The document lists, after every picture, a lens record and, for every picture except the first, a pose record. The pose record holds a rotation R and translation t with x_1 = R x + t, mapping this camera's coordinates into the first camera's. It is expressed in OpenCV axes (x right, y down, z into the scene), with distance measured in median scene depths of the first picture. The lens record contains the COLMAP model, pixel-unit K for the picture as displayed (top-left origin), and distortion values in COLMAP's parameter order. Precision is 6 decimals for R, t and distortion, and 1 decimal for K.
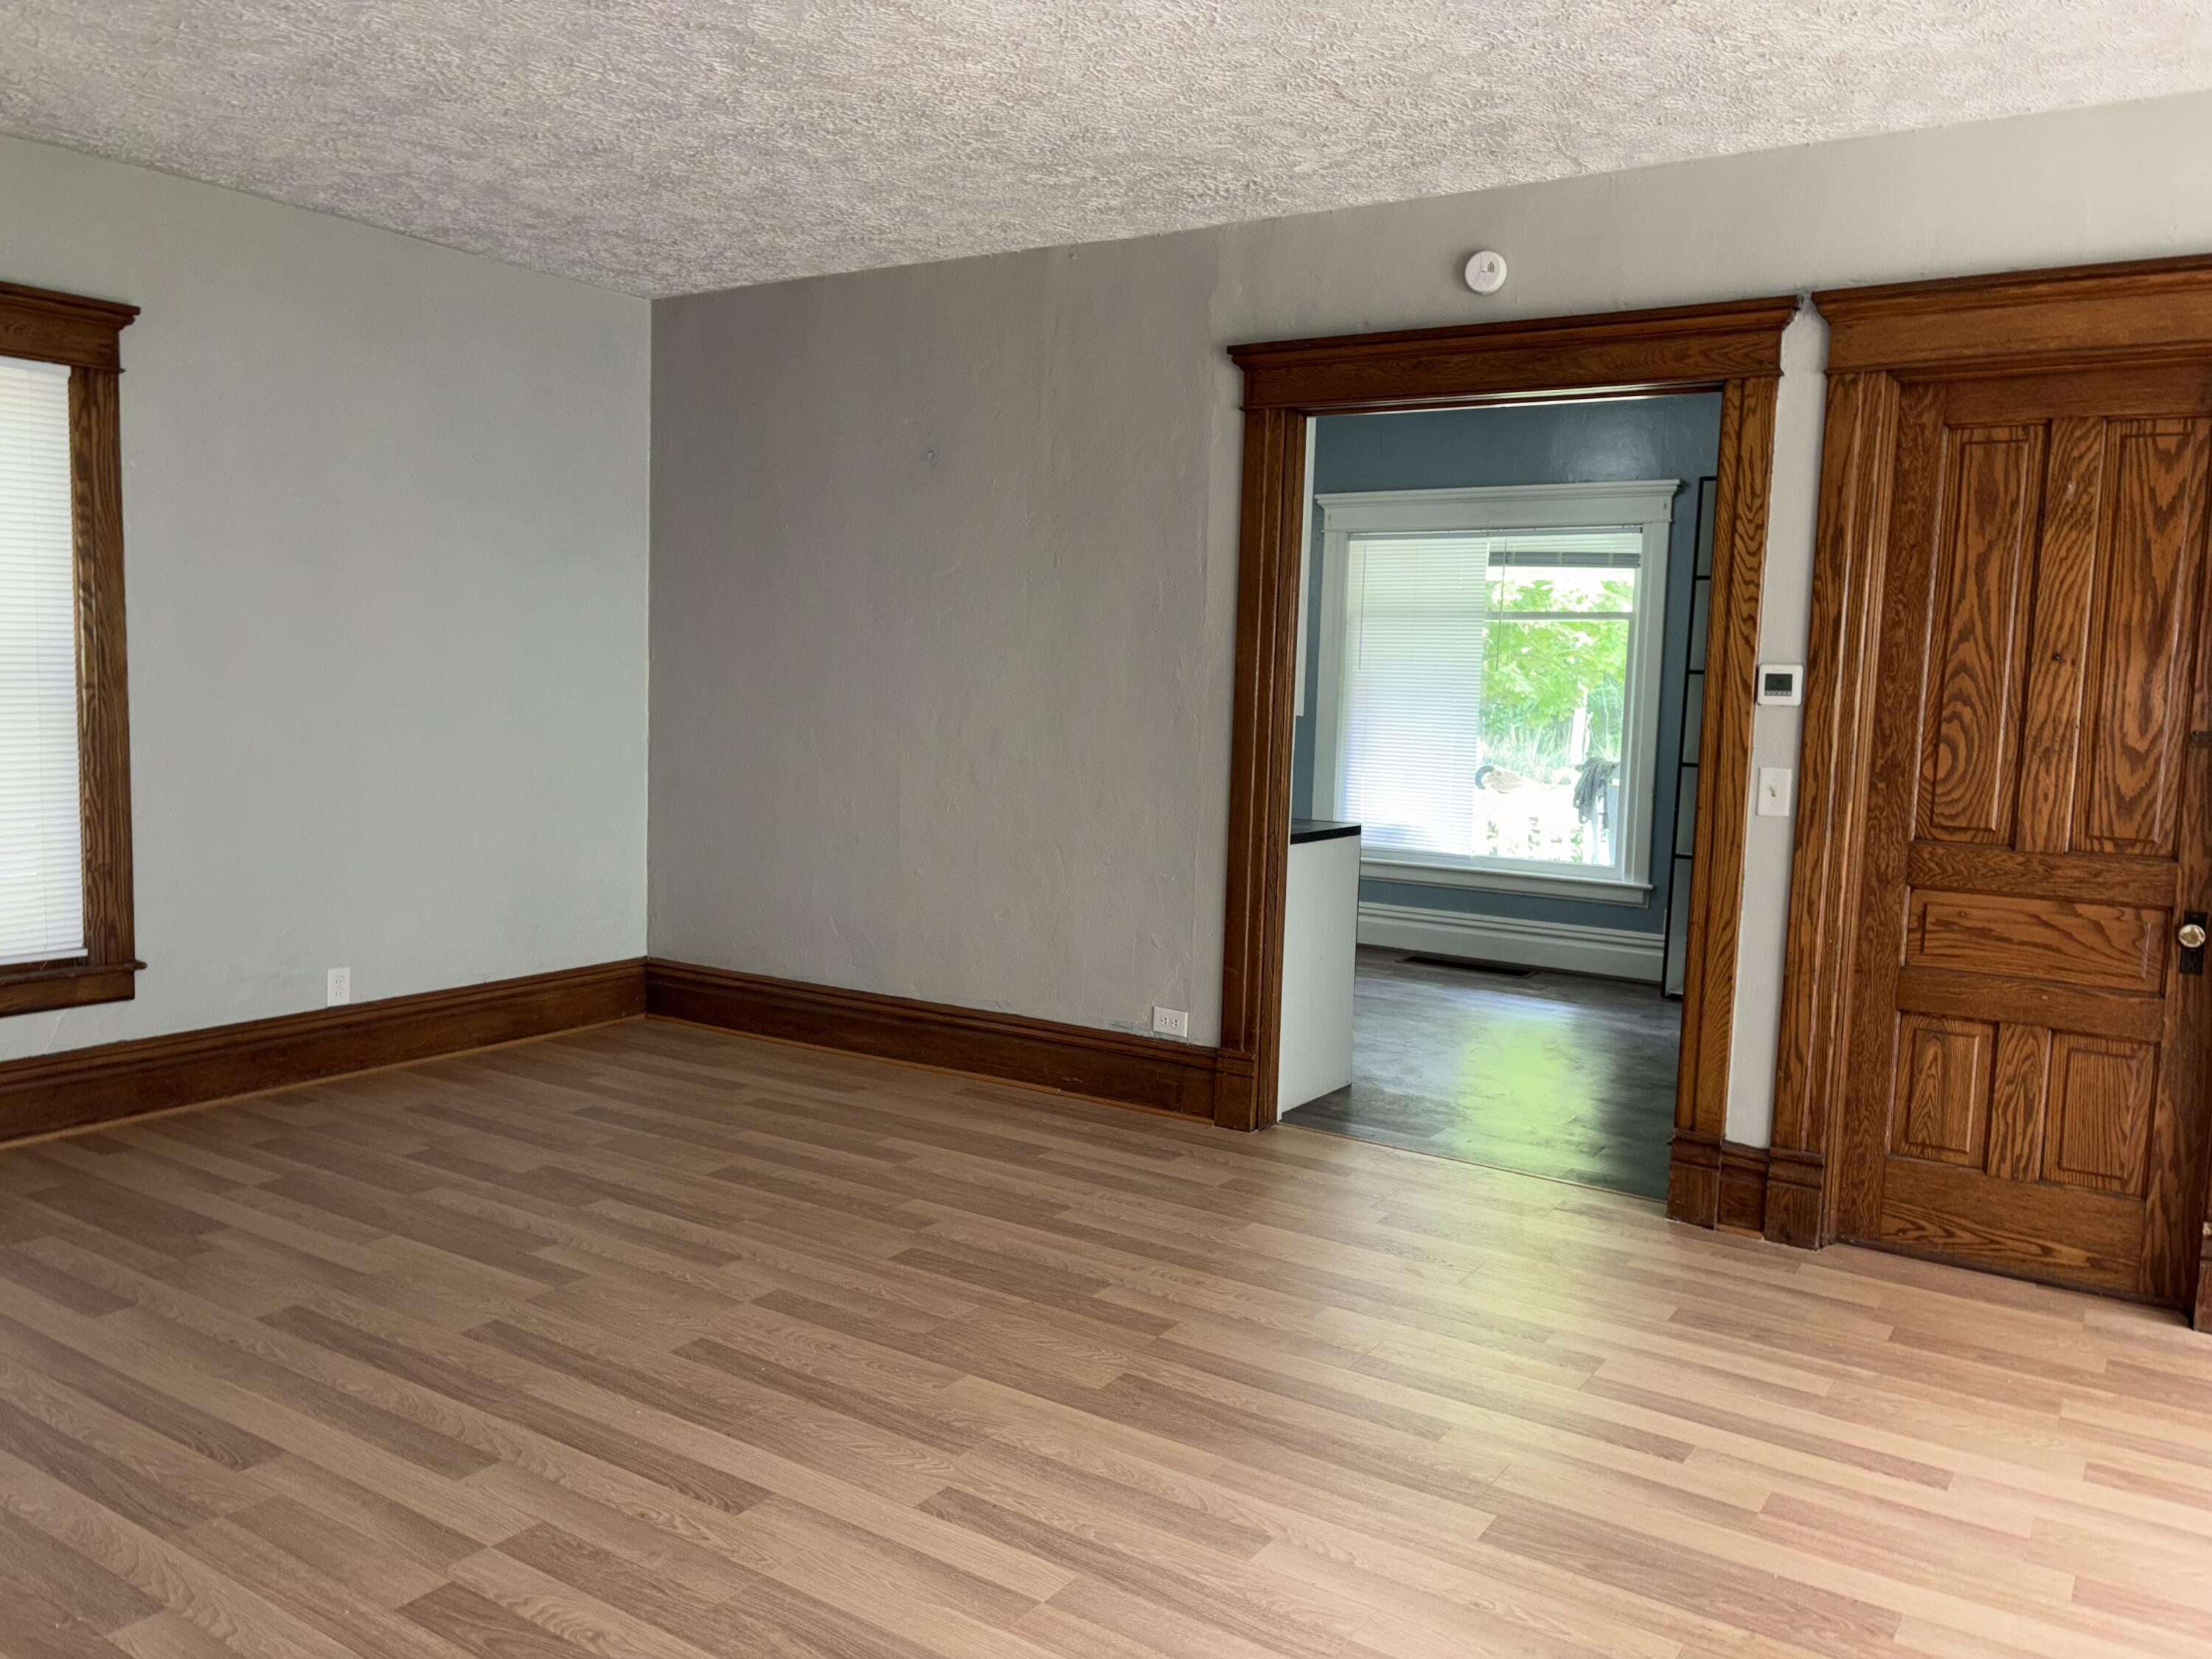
lens RADIAL K [[1681.9, 0, 1106.0], [0, 1681.9, 829.5], [0, 0, 1]] dist [0.044121, -0.007215]
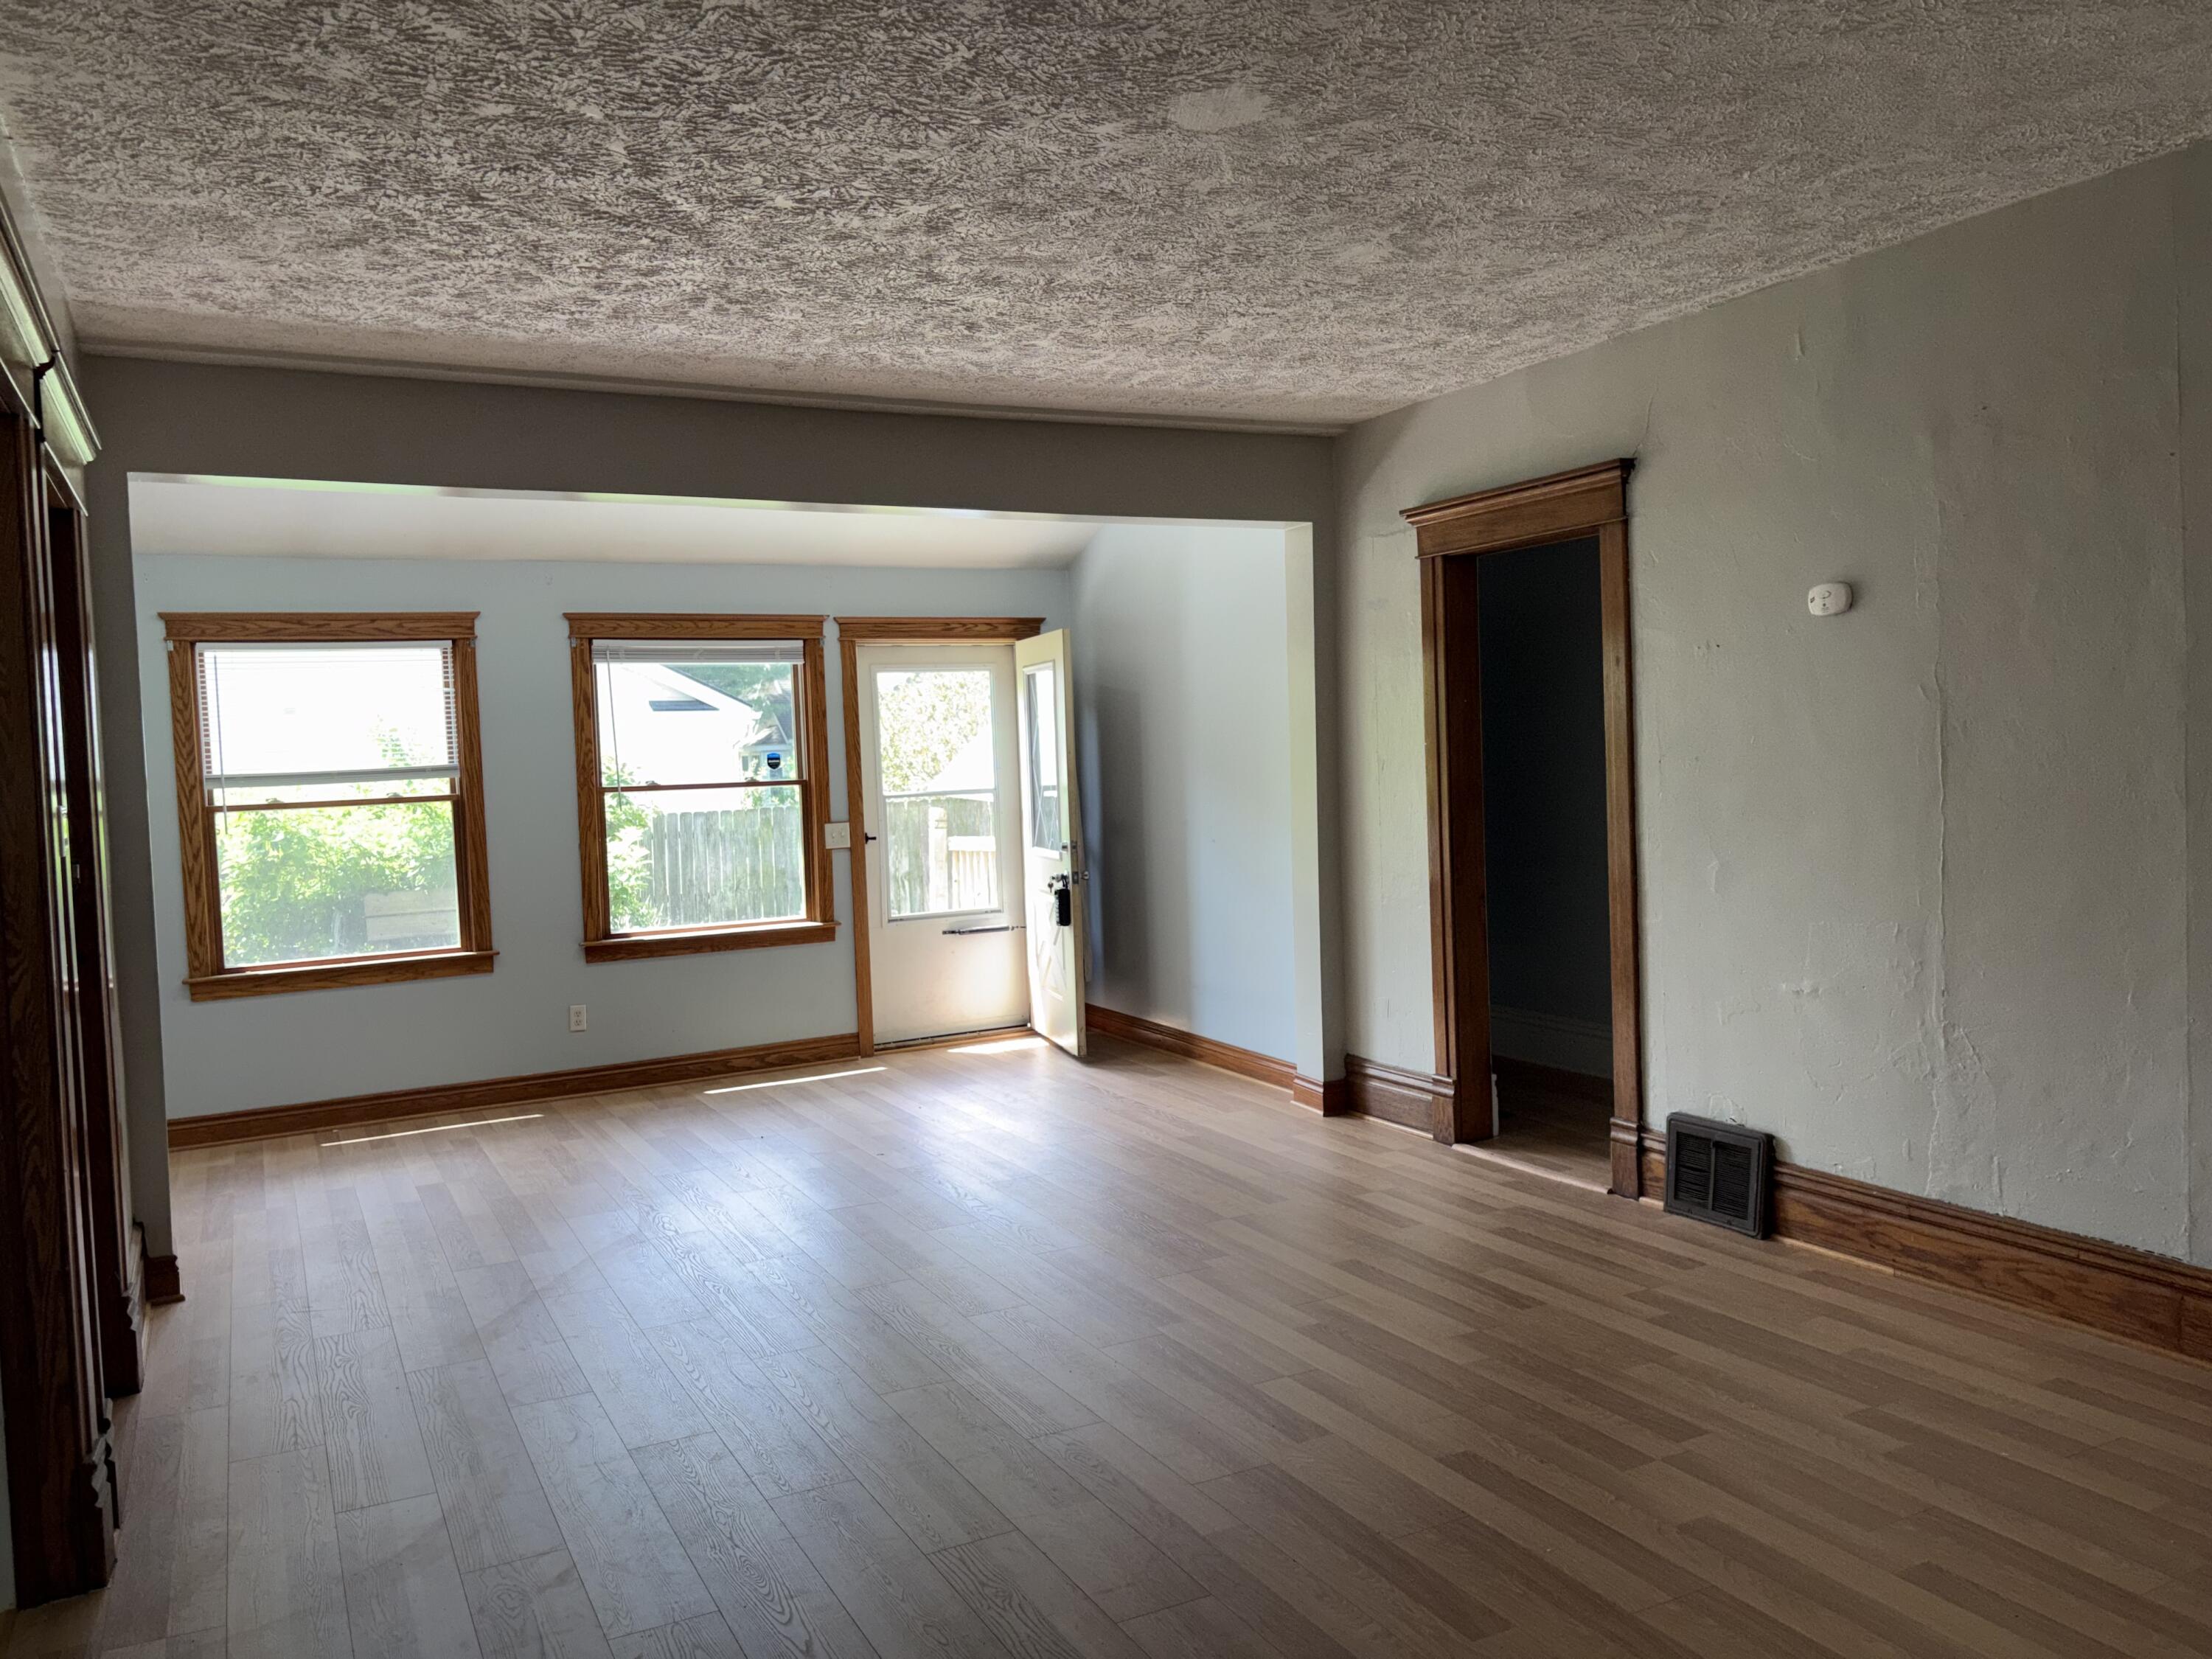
lens RADIAL K [[1681.9, 0, 1106.0], [0, 1681.9, 829.5], [0, 0, 1]] dist [0.044121, -0.007215]
pose [[-0.870749, -0.021117, 0.491273, -0.419936], [0.057545, 0.987837, 0.144455, -0.178951], [-0.488348, 0.154055, -0.858943, 1.519330]]
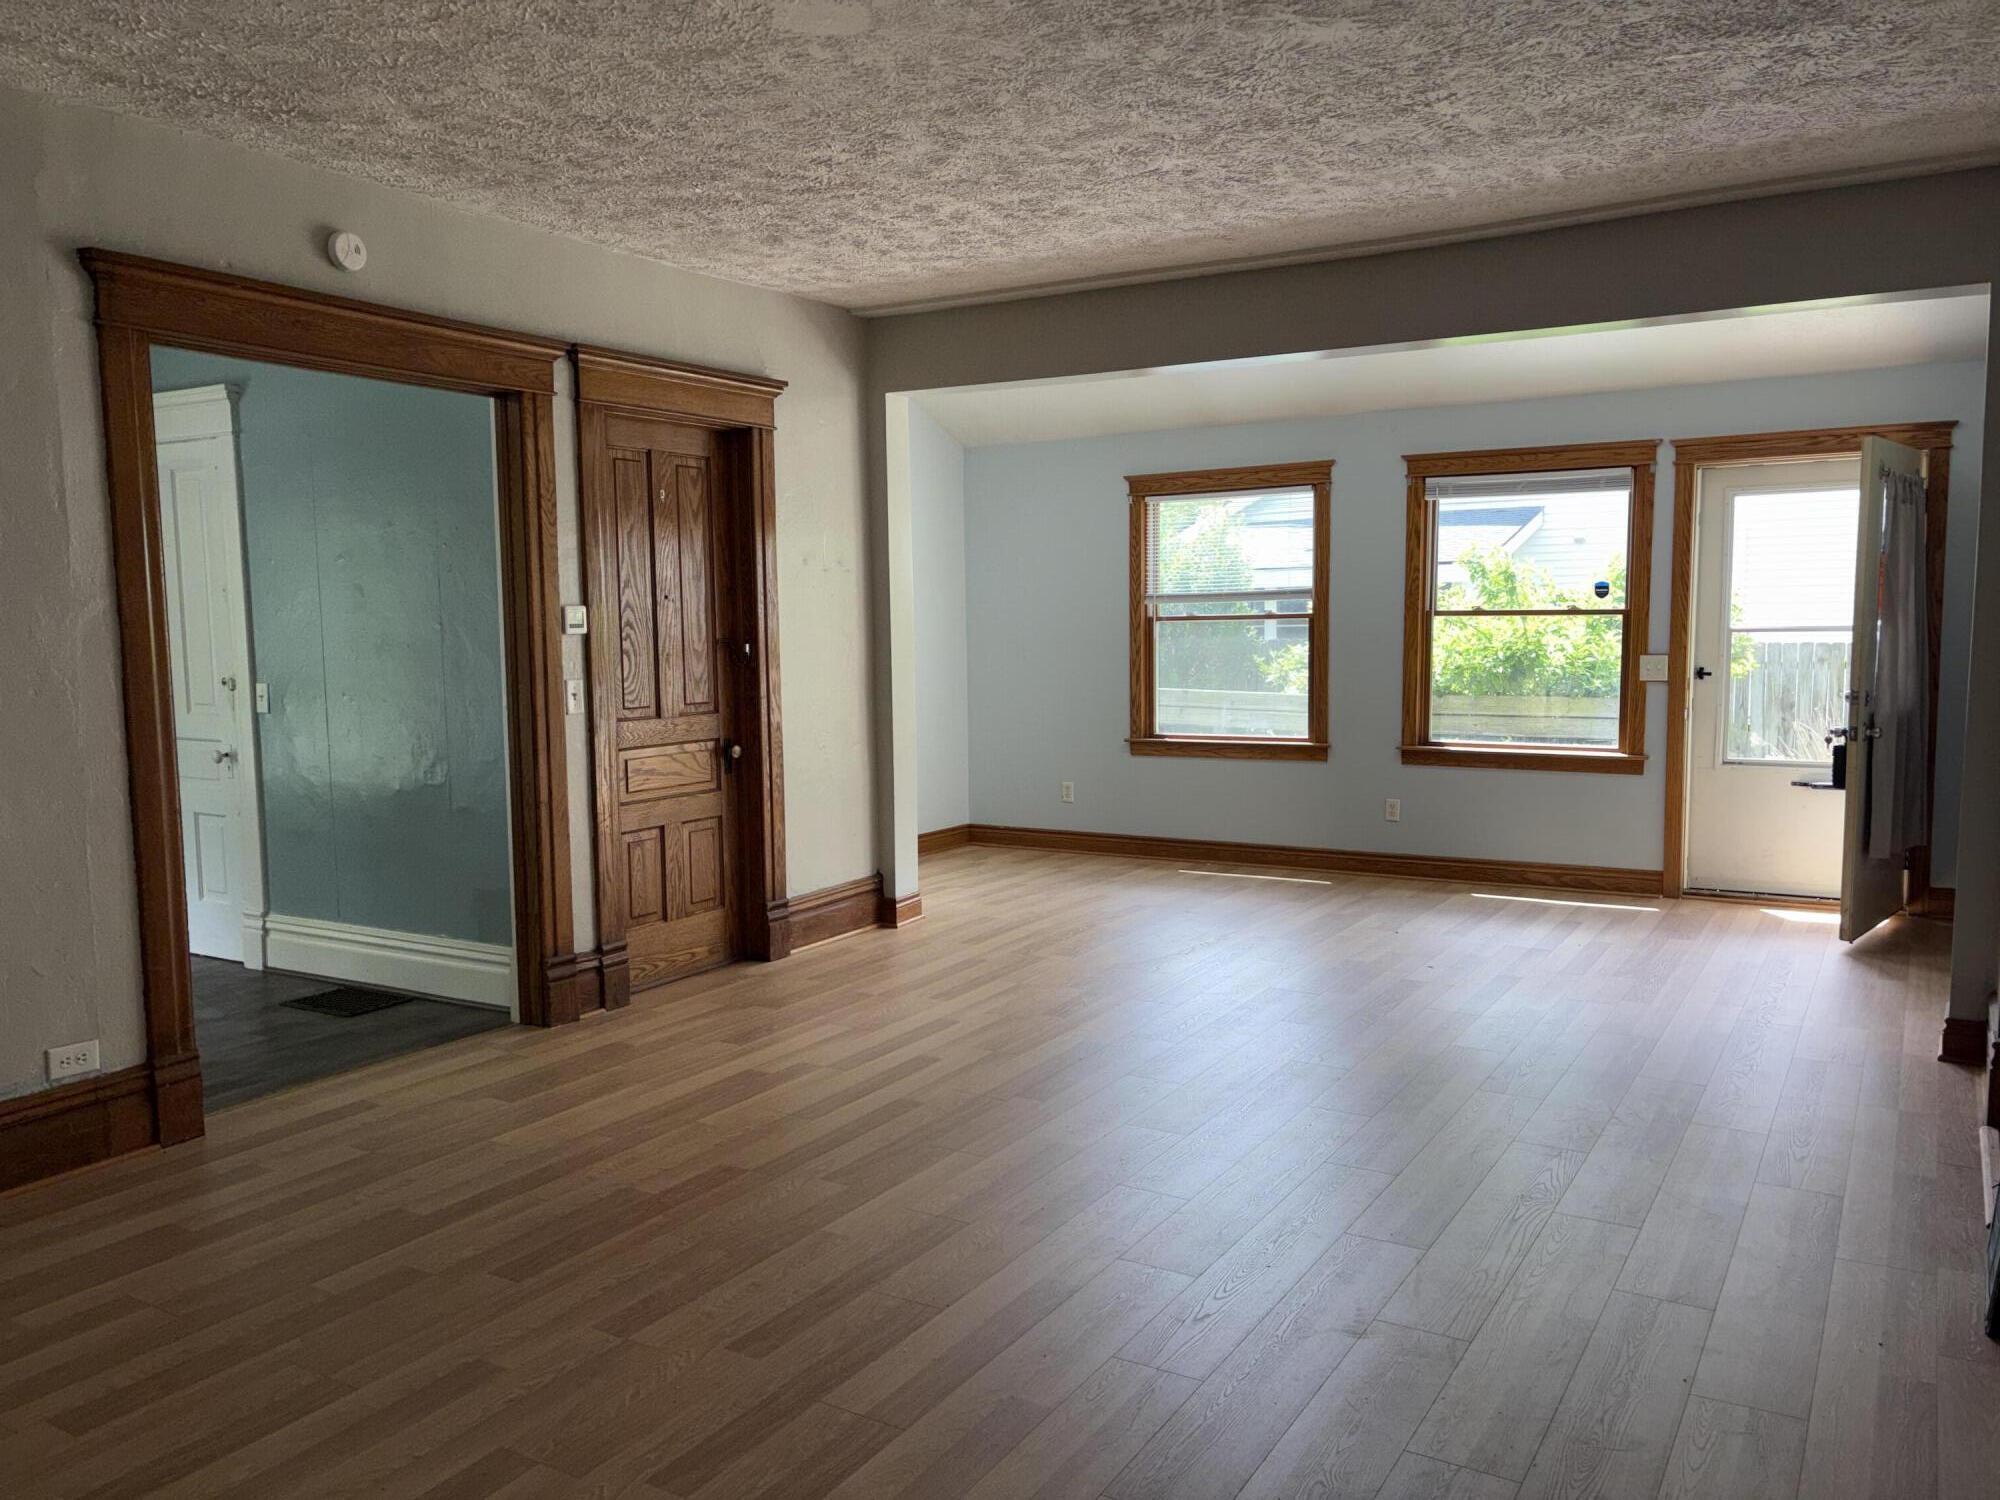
lens RADIAL K [[1520.7, 0, 1000.0], [0, 1520.7, 750.0], [0, 0, 1]] dist [0.044121, -0.007215]
pose [[-0.034965, -0.121471, 0.991979, -0.922760], [0.105170, 0.986627, 0.124522, -0.104570], [-0.993839, 0.108680, -0.021722, 0.726472]]
